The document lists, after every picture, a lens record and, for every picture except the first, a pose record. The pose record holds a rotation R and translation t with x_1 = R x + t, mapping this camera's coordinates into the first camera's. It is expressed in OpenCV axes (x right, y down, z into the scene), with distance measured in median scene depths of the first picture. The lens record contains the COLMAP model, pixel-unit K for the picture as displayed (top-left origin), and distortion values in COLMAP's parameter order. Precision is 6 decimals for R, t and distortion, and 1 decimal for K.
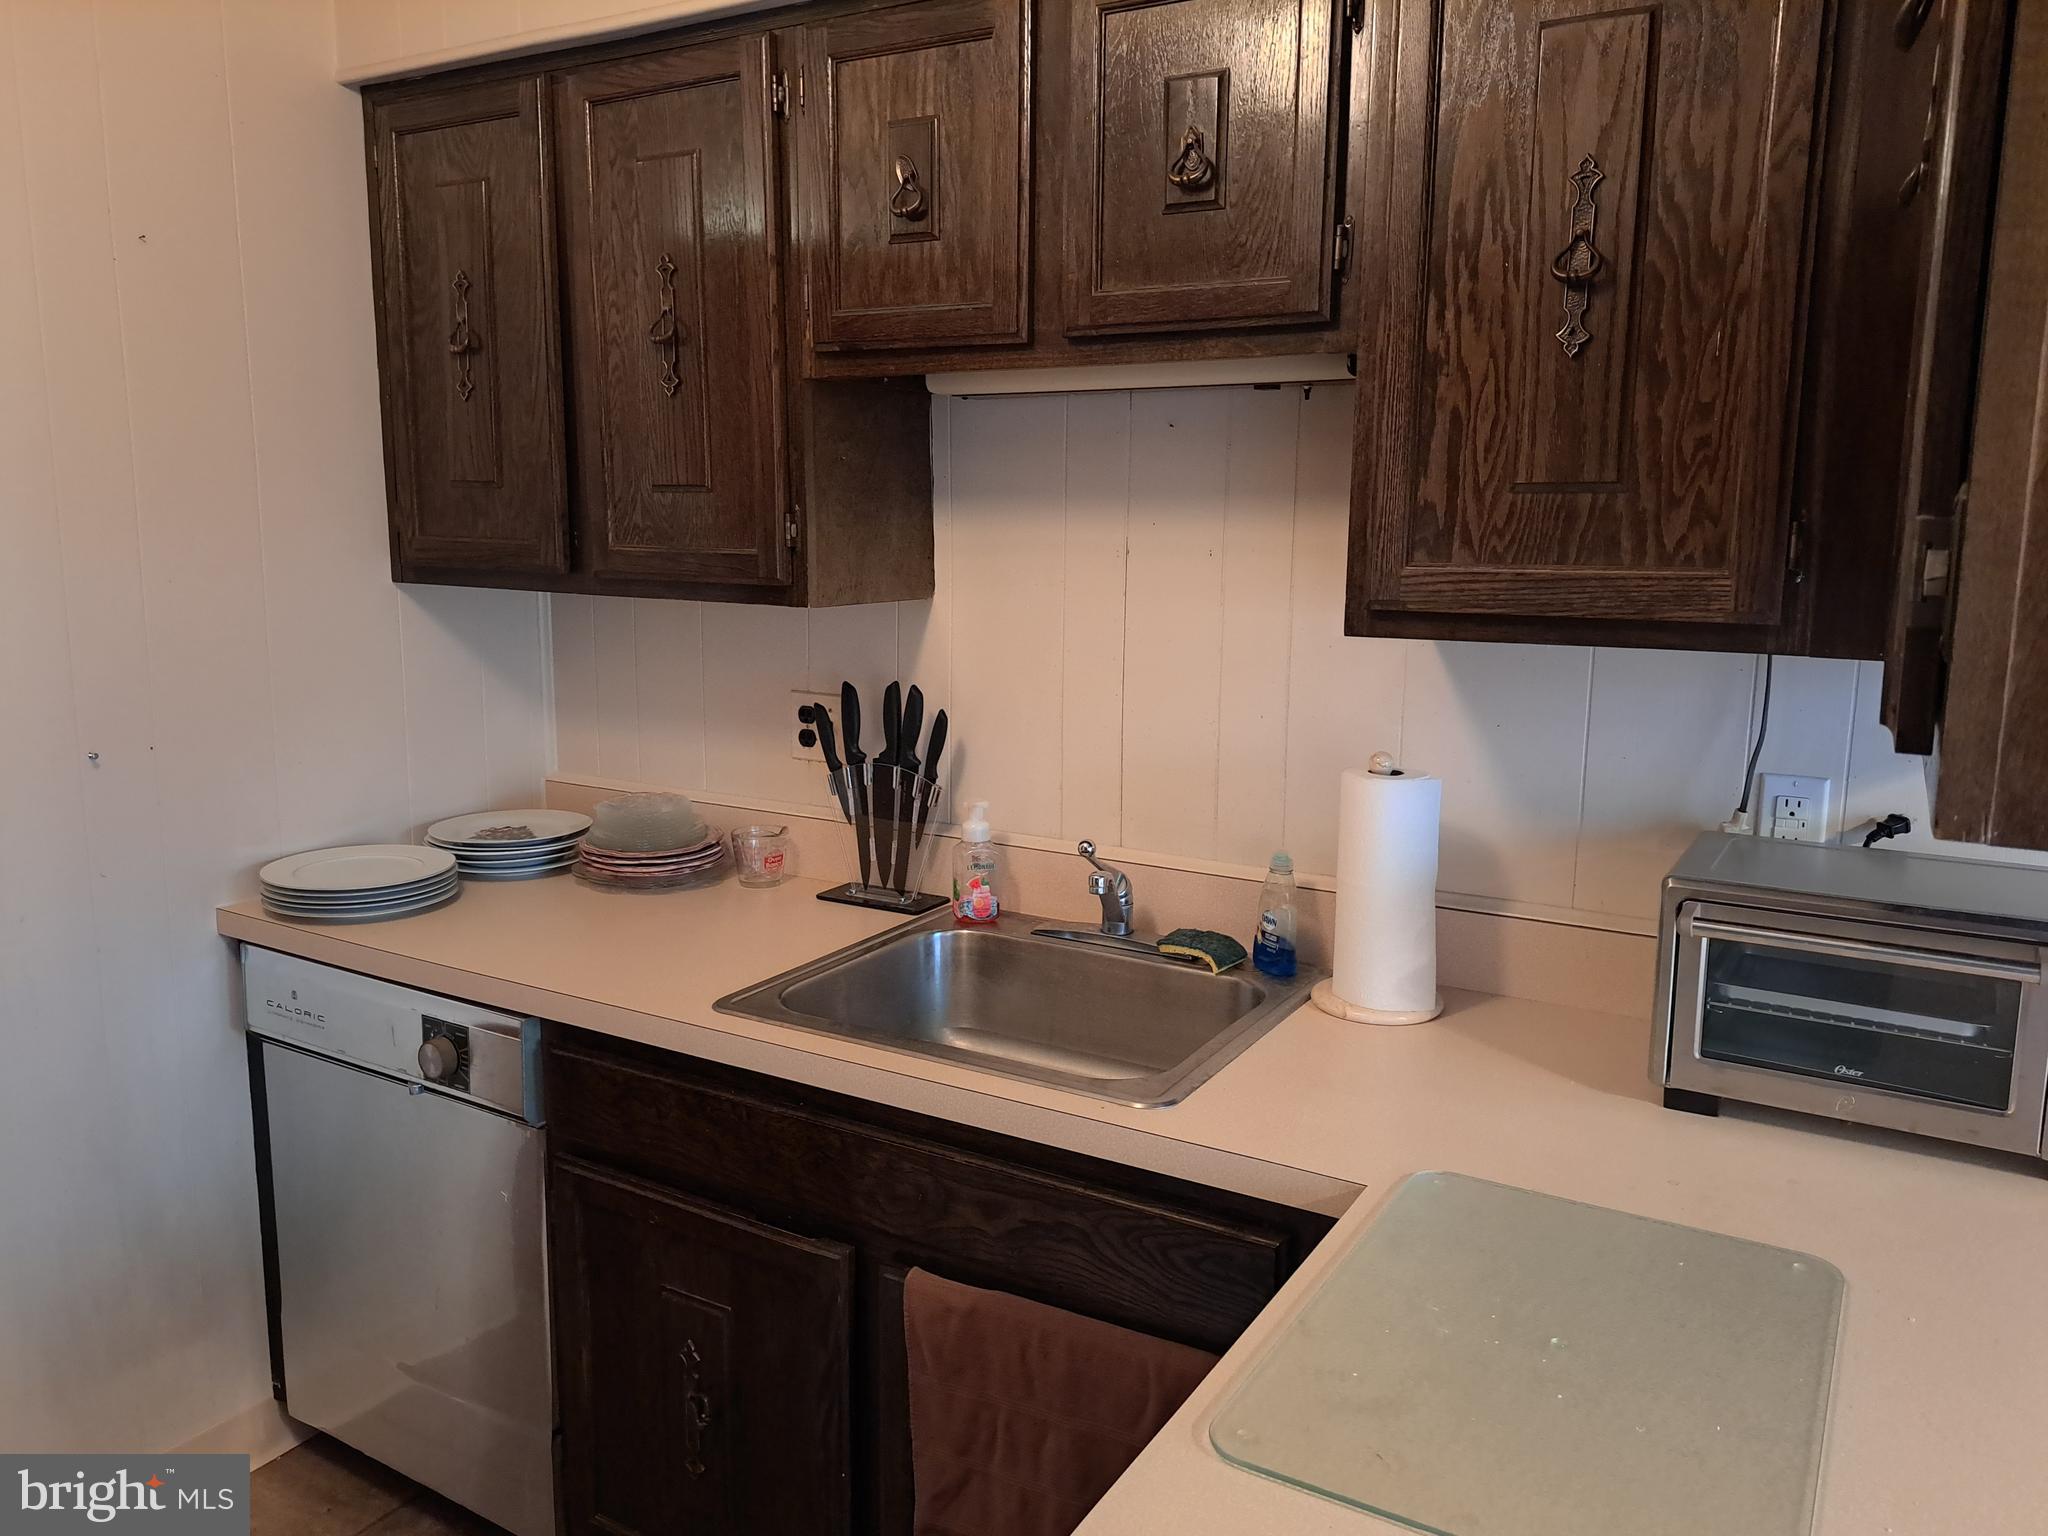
lens RADIAL K [[1448.7, 0, 1022.1], [0, 1448.7, 750.7], [0, 0, 1]] dist [0.087153, -0.101361]
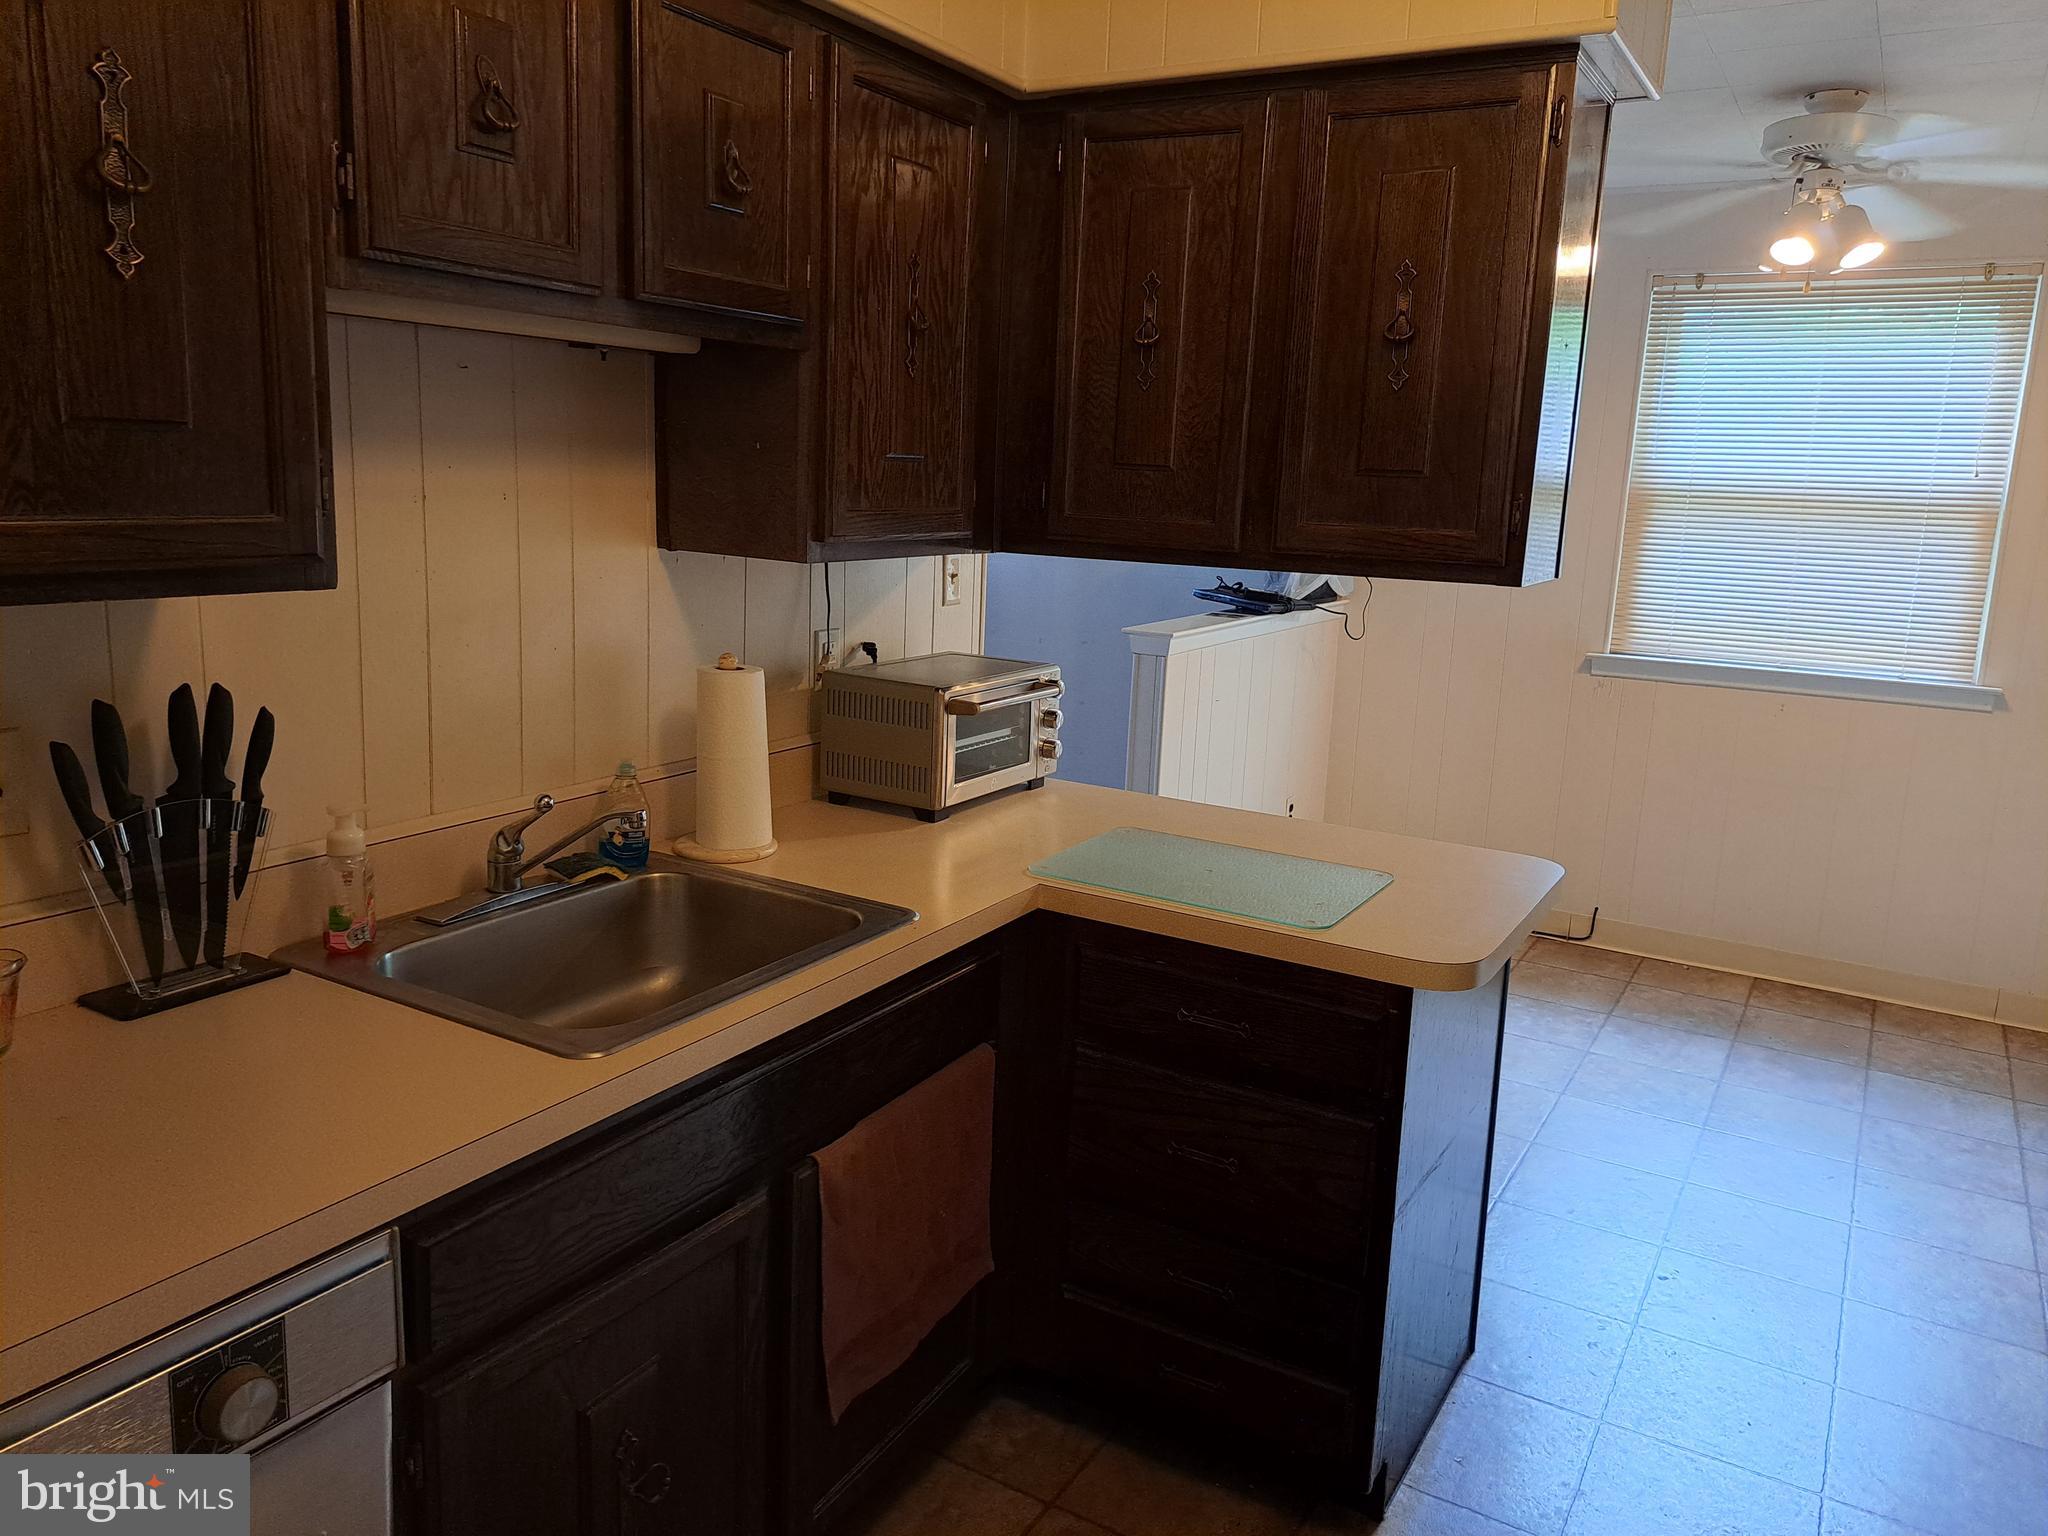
lens RADIAL K [[1494.7, 0, 1024.0], [0, 1494.7, 768.0], [0, 0, 1]] dist [0.003092, -0.003512]
pose [[-0.005305, -0.214283, 0.976757, -0.997781], [0.114170, 0.970254, 0.213476, -0.143804], [-0.993447, 0.112649, 0.019317, 0.684937]]
